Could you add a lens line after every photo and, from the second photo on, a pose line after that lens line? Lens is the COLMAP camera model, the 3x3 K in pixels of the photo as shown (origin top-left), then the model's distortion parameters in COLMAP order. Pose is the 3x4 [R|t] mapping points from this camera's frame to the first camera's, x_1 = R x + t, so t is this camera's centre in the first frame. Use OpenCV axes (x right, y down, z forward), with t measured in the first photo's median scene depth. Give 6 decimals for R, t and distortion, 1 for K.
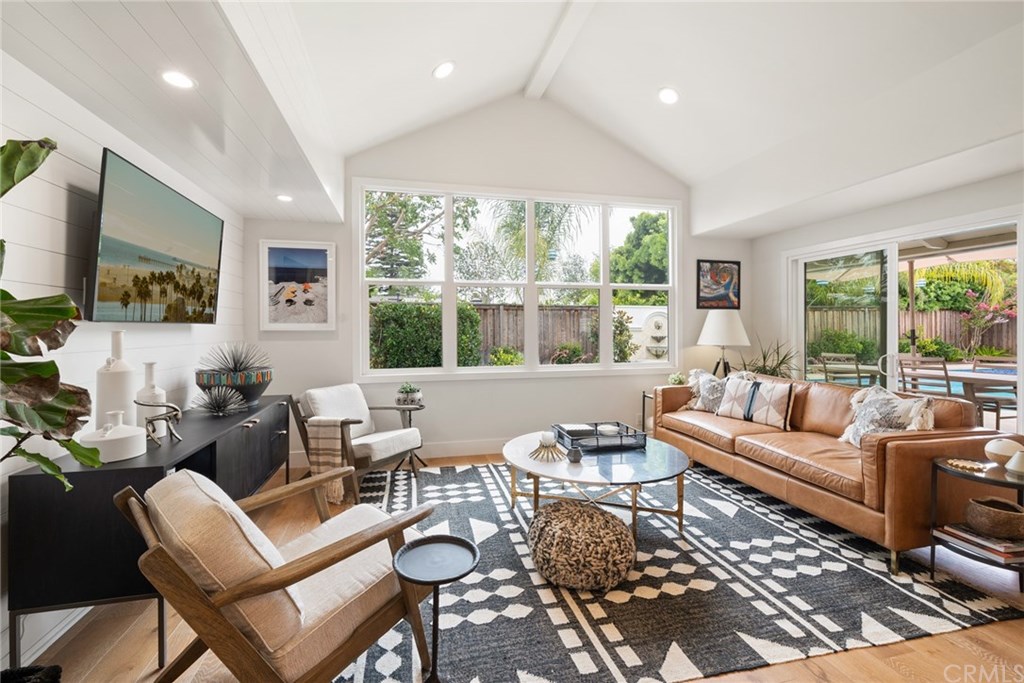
lens RADIAL K [[422.2, 0, 499.8], [0, 422.2, 329.1], [0, 0, 1]] dist [-0.004189, 0.000153]
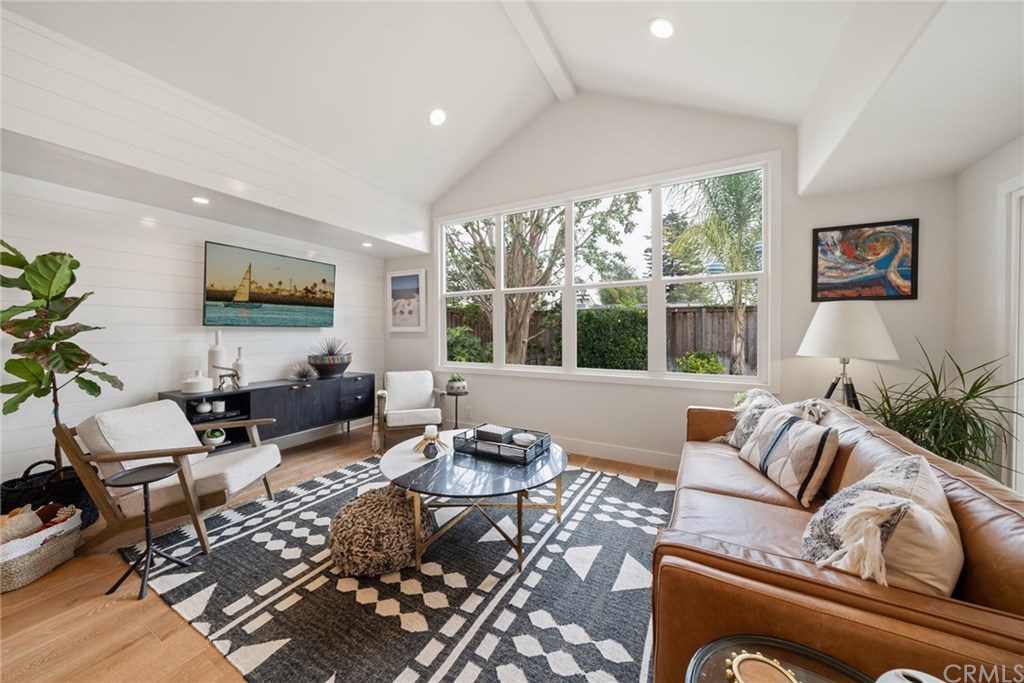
lens RADIAL K [[350.8, 0, 504.2], [0, 350.8, 336.8], [0, 0, 1]] dist [-0.006926, 0.000263]
pose [[0.749976, 0.011849, -0.661359, 0.660769], [-0.004050, 0.999903, 0.013322, 0.003475], [0.661453, -0.007312, 0.749951, 0.354693]]
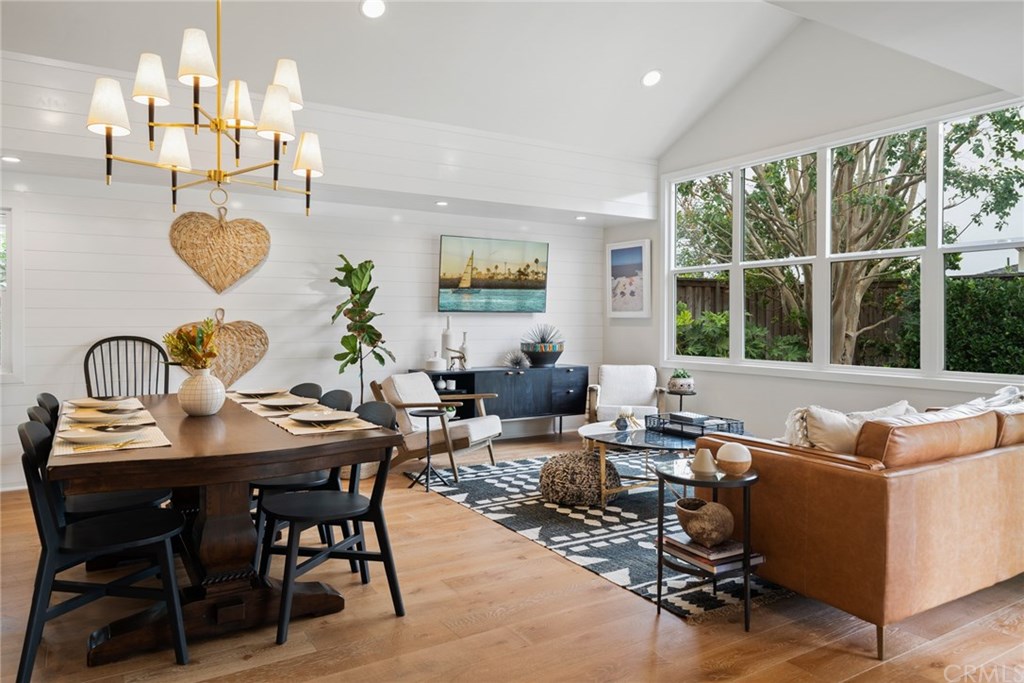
lens RADIAL K [[685.1, 0, 511.9], [0, 685.1, 330.8], [0, 0, 1]] dist [-0.009248, 0.009381]
pose [[0.333912, 0.018467, -0.942423, 1.374412], [-0.004622, 0.999828, 0.017954, 0.008012], [0.942593, -0.001639, 0.333940, 0.068577]]
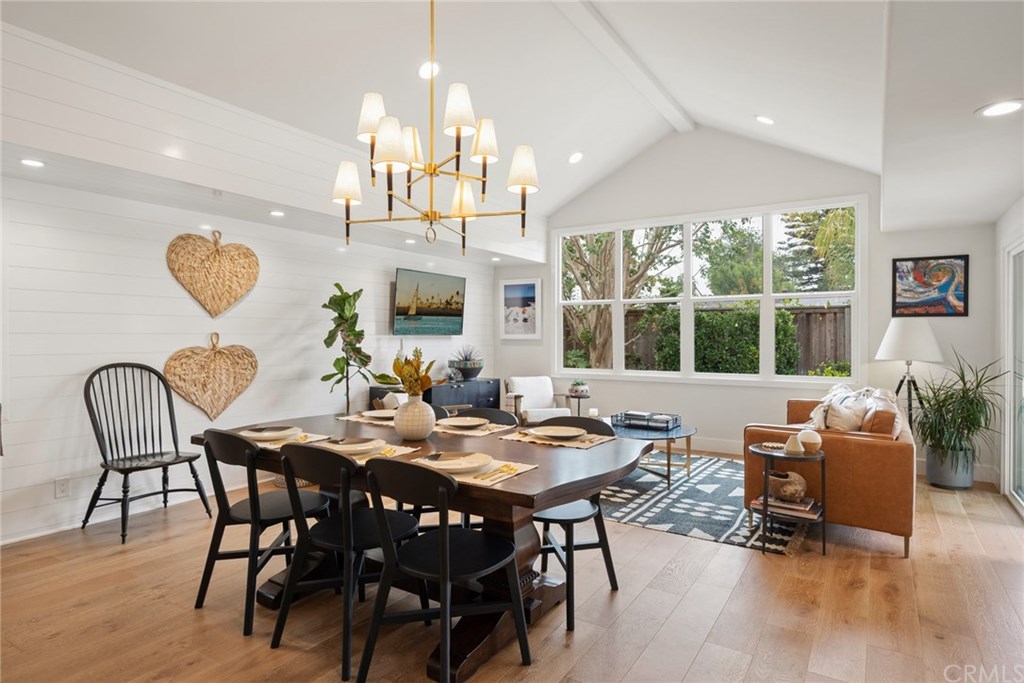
lens RADIAL K [[563.6, 0, 507.0], [0, 563.6, 339.4], [0, 0, 1]] dist [-0.000085, 0.000415]
pose [[0.698835, 0.007858, -0.715240, 1.039437], [-0.005040, 0.999969, 0.006062, -0.008620], [0.715265, -0.000631, 0.698853, -0.483619]]
